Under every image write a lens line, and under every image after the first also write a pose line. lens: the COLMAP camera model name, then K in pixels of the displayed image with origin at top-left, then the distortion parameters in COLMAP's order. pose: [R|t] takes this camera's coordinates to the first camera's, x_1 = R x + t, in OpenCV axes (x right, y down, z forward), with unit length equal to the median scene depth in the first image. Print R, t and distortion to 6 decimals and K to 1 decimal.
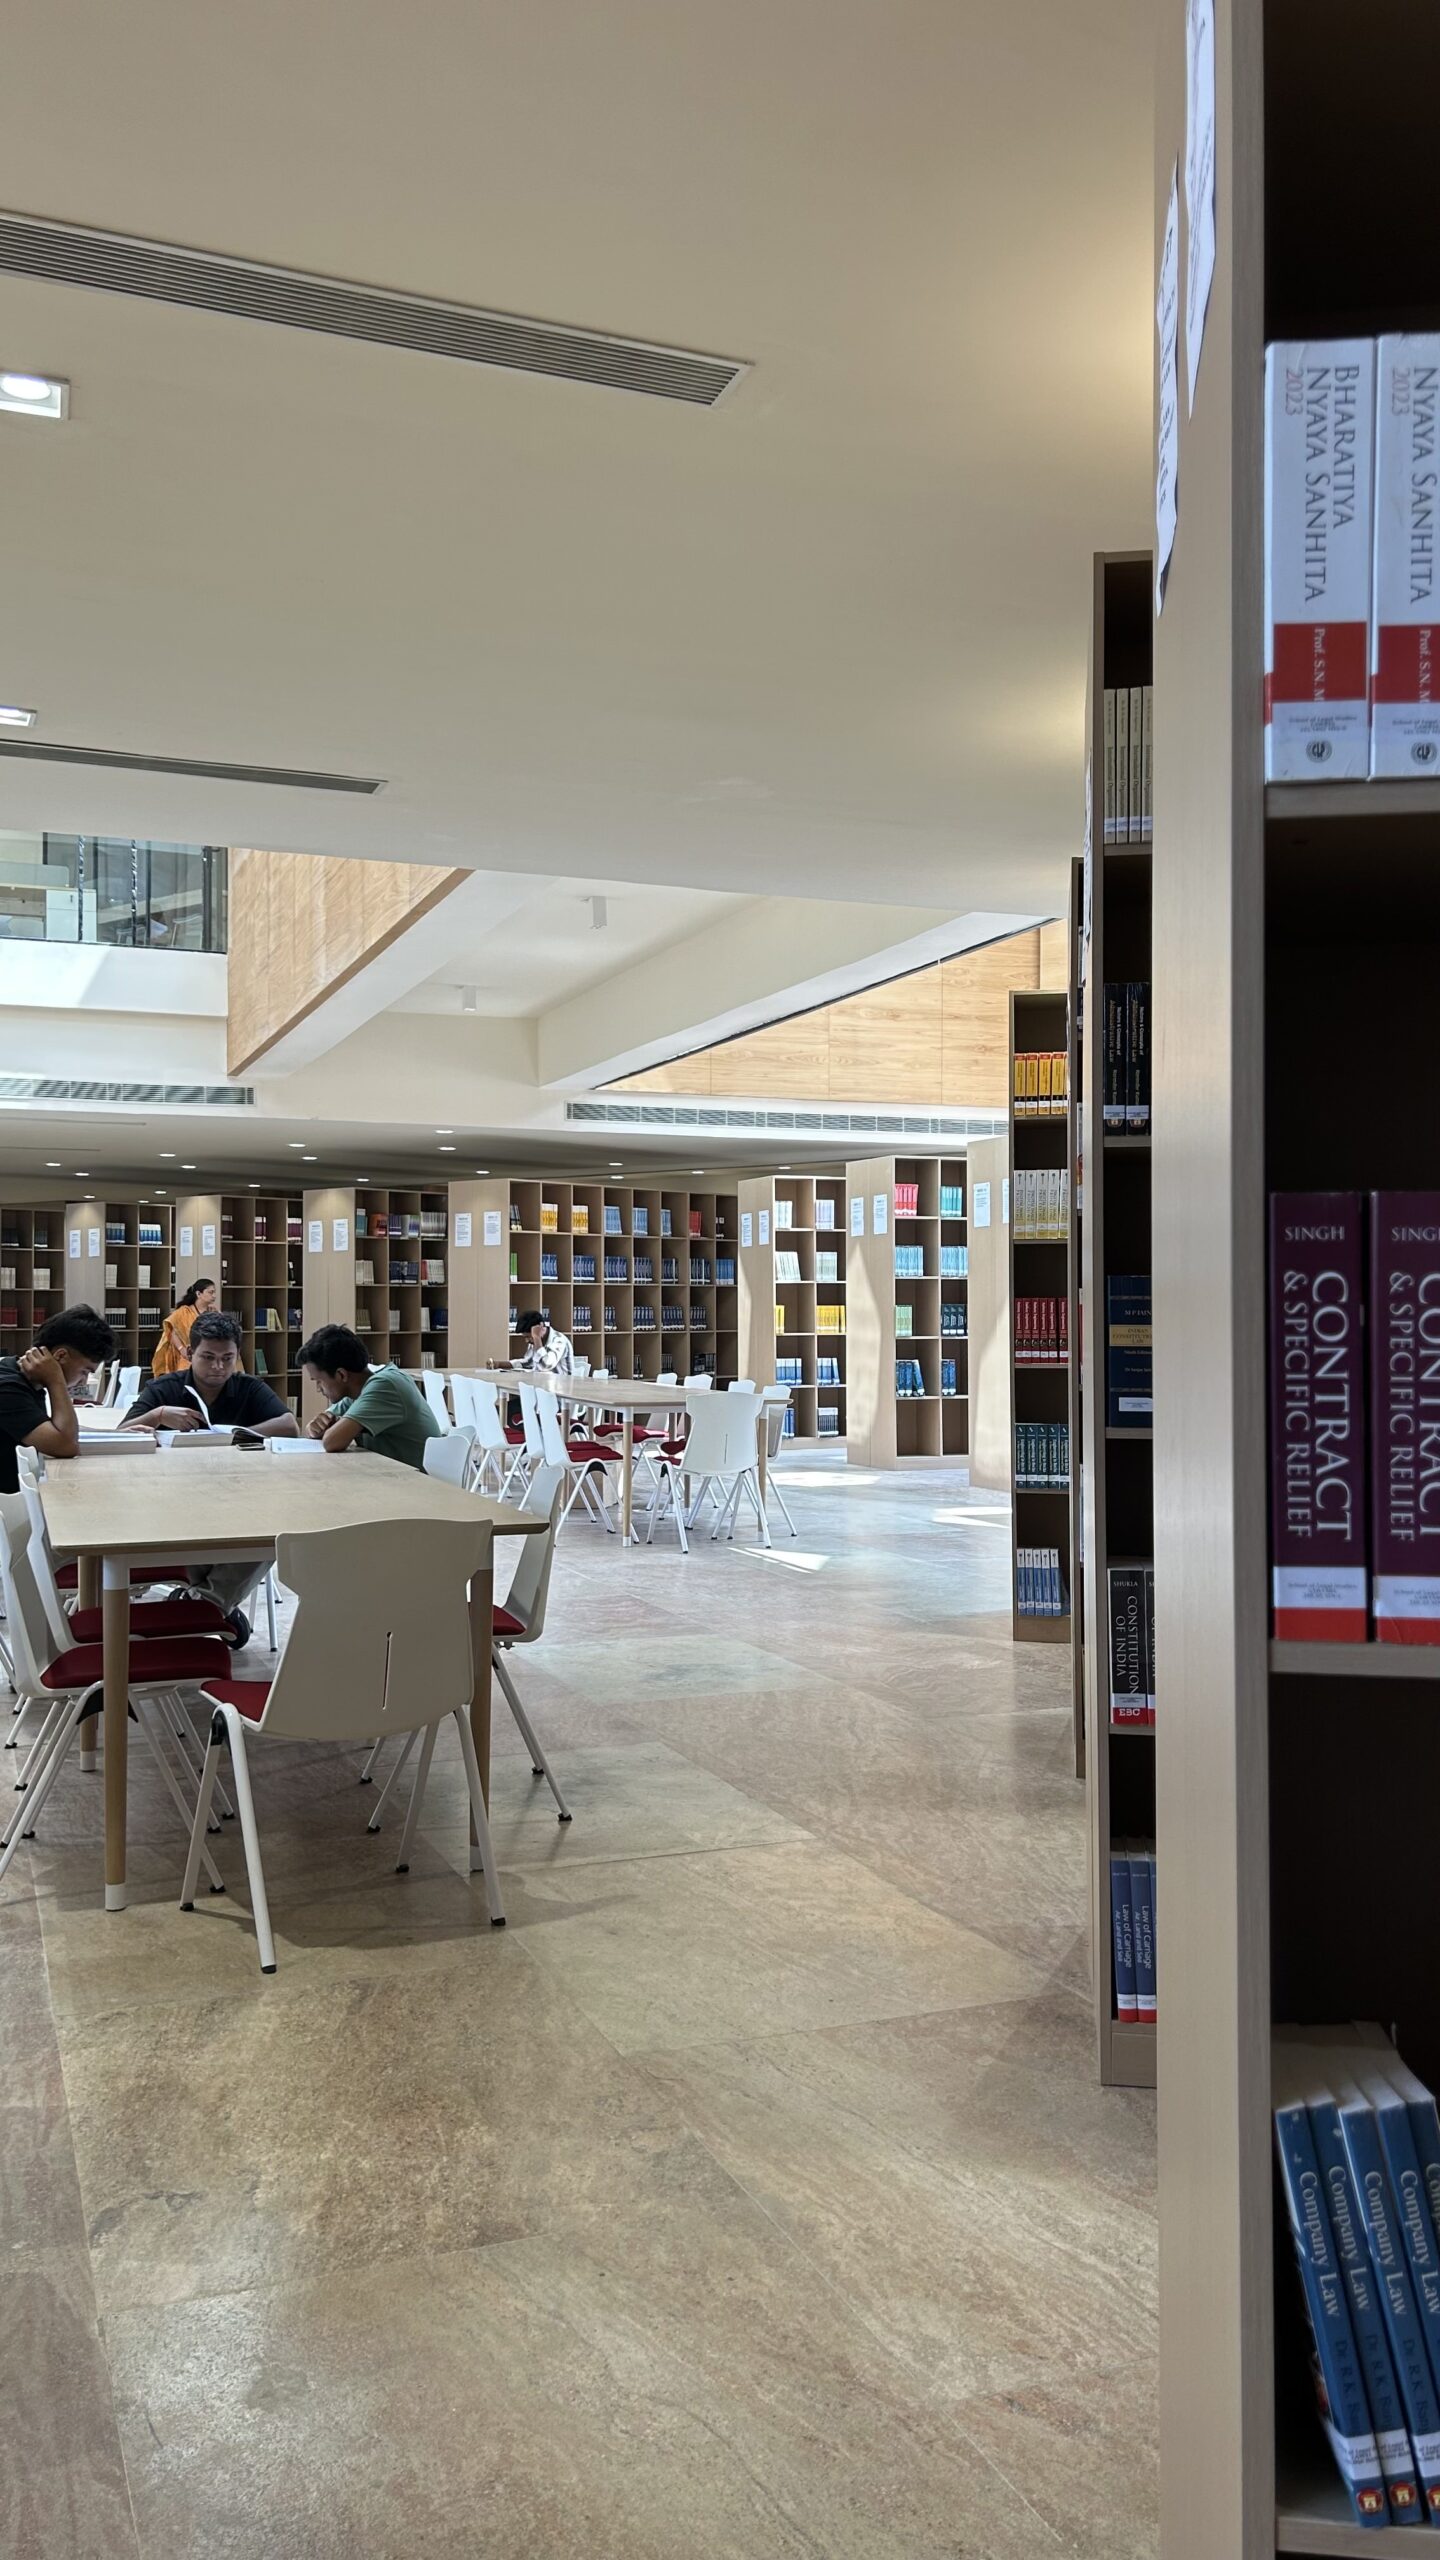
lens RADIAL K [[1909.0, 0, 709.3], [0, 1909.0, 1297.0], [0, 0, 1]] dist [0.050375, -0.049387]
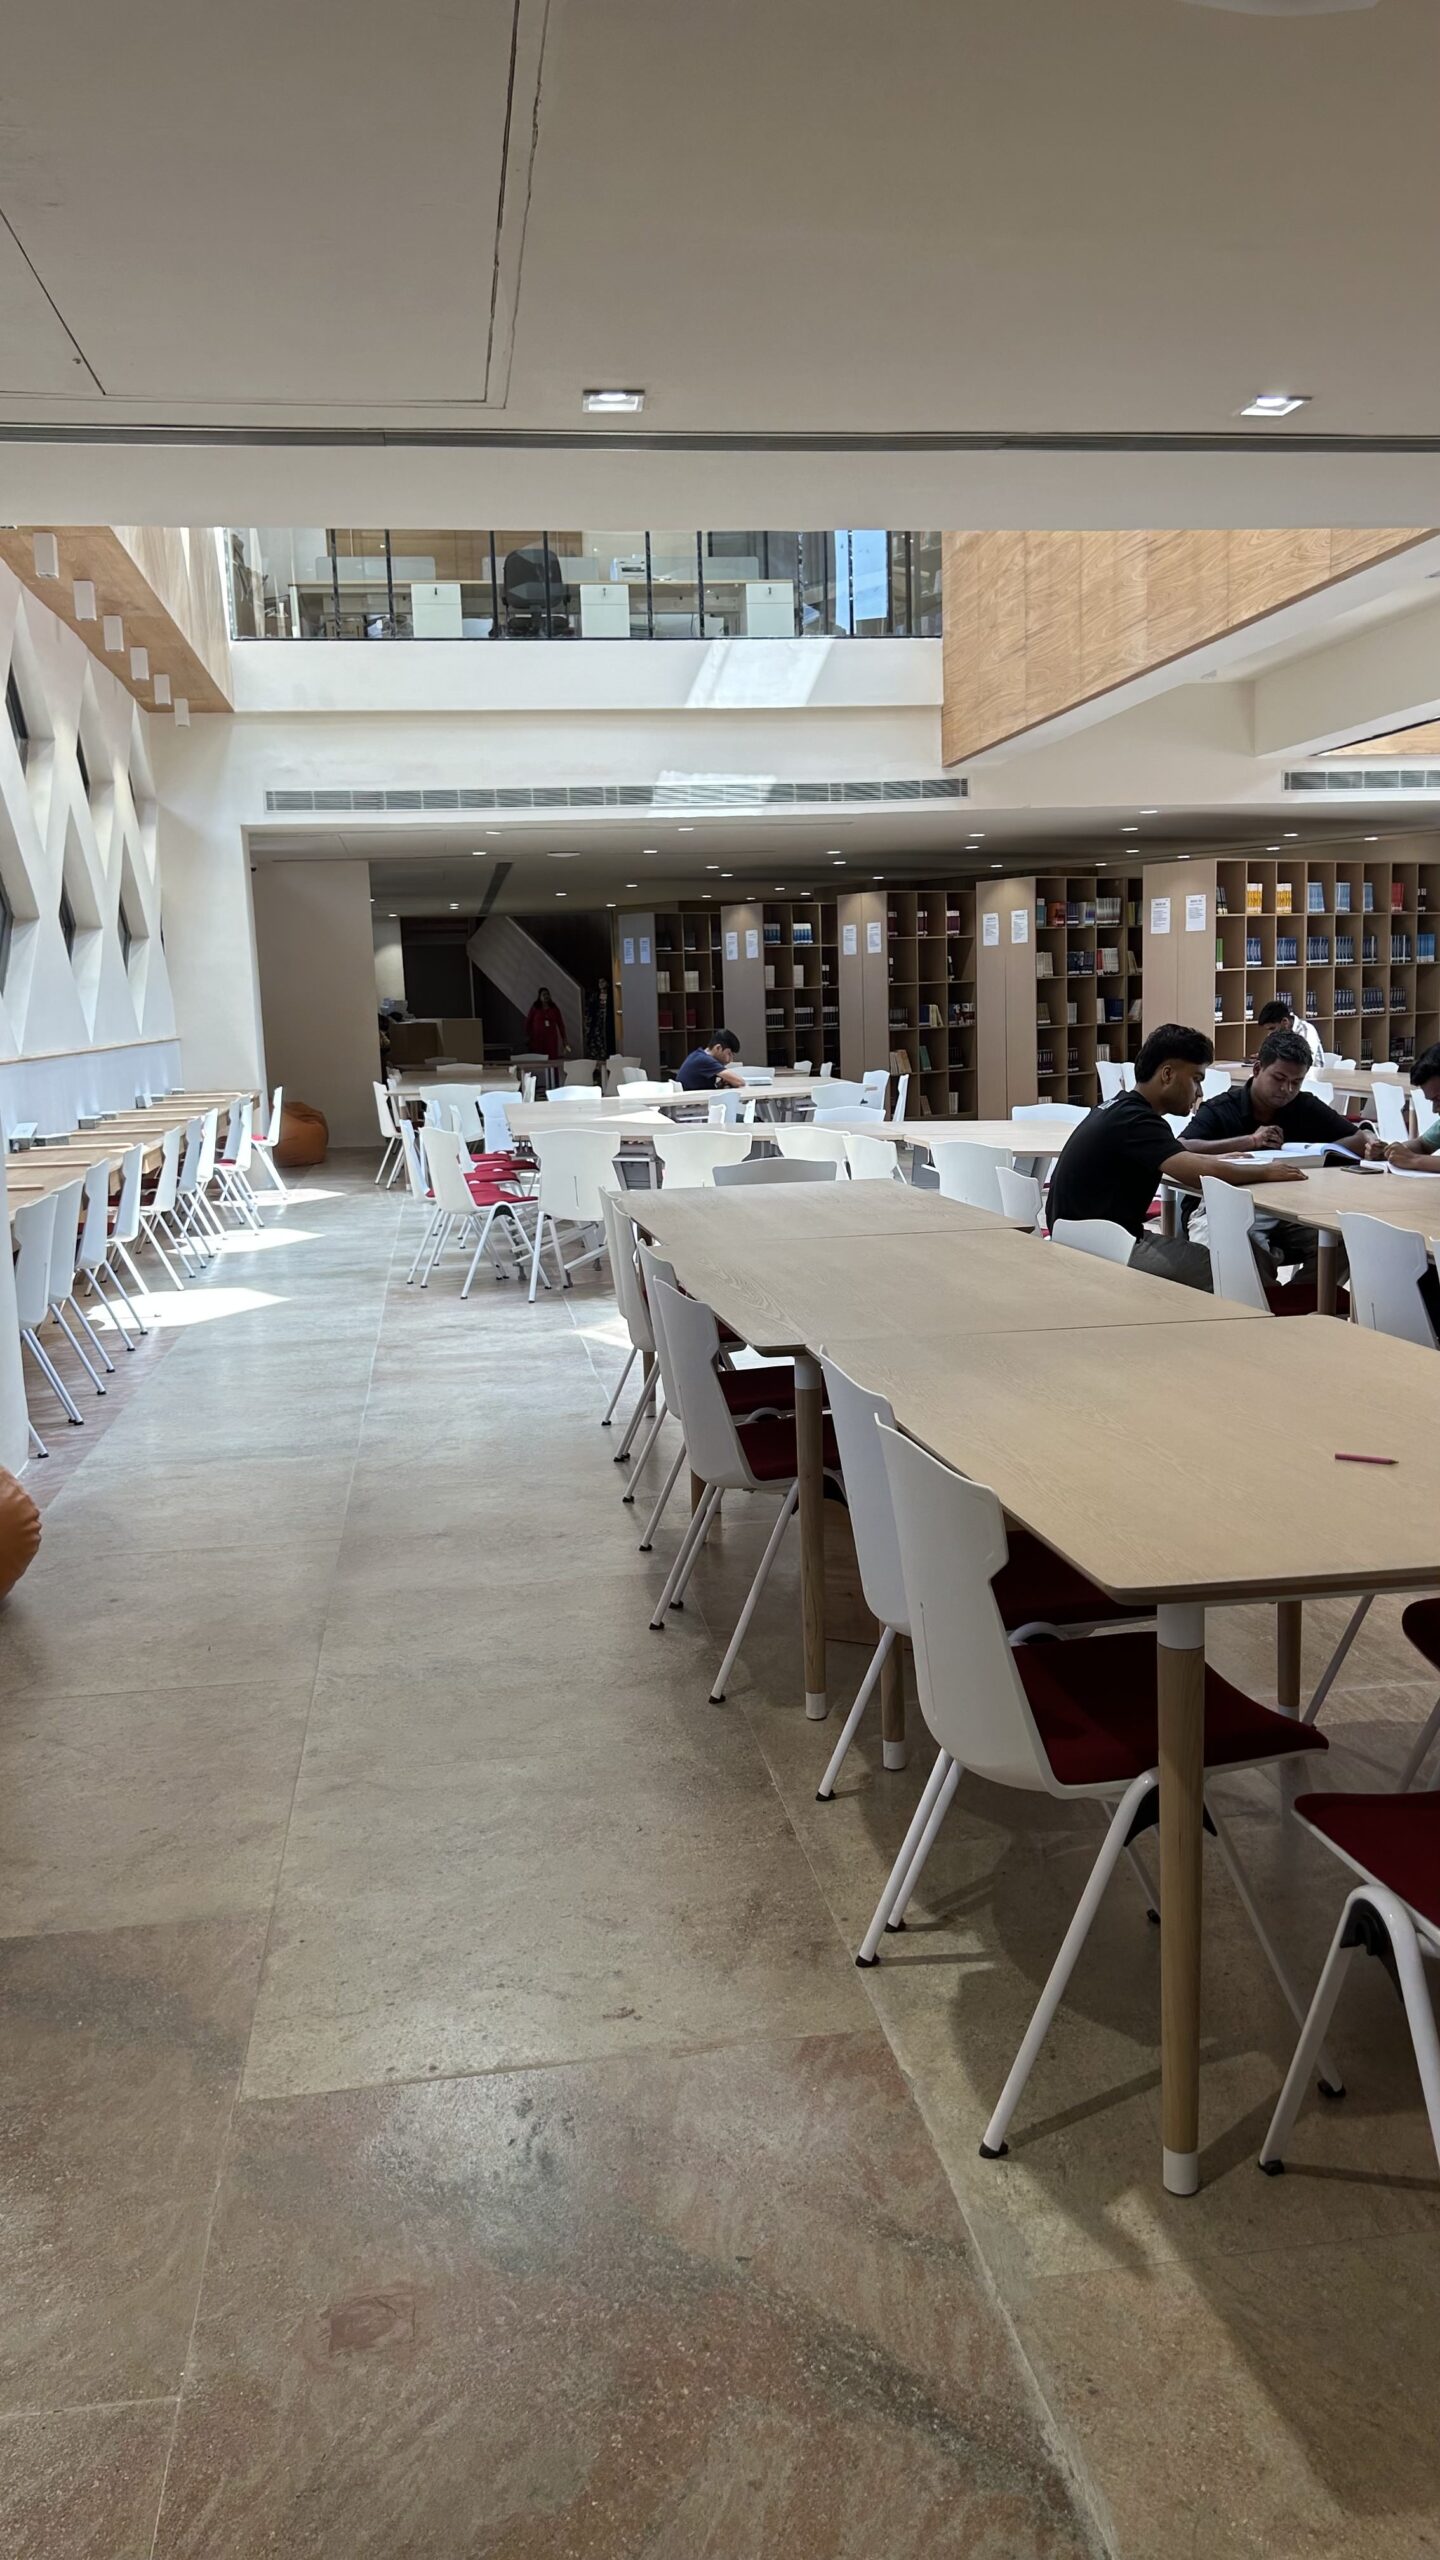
lens RADIAL K [[1909.0, 0, 707.6], [0, 1909.0, 1295.3], [0, 0, 1]] dist [0.050375, -0.049387]
pose [[0.971651, 0.003595, -0.236393, -0.115707], [0.035431, 0.986378, 0.160633, -0.009475], [0.233750, -0.164455, 0.958288, -0.010716]]
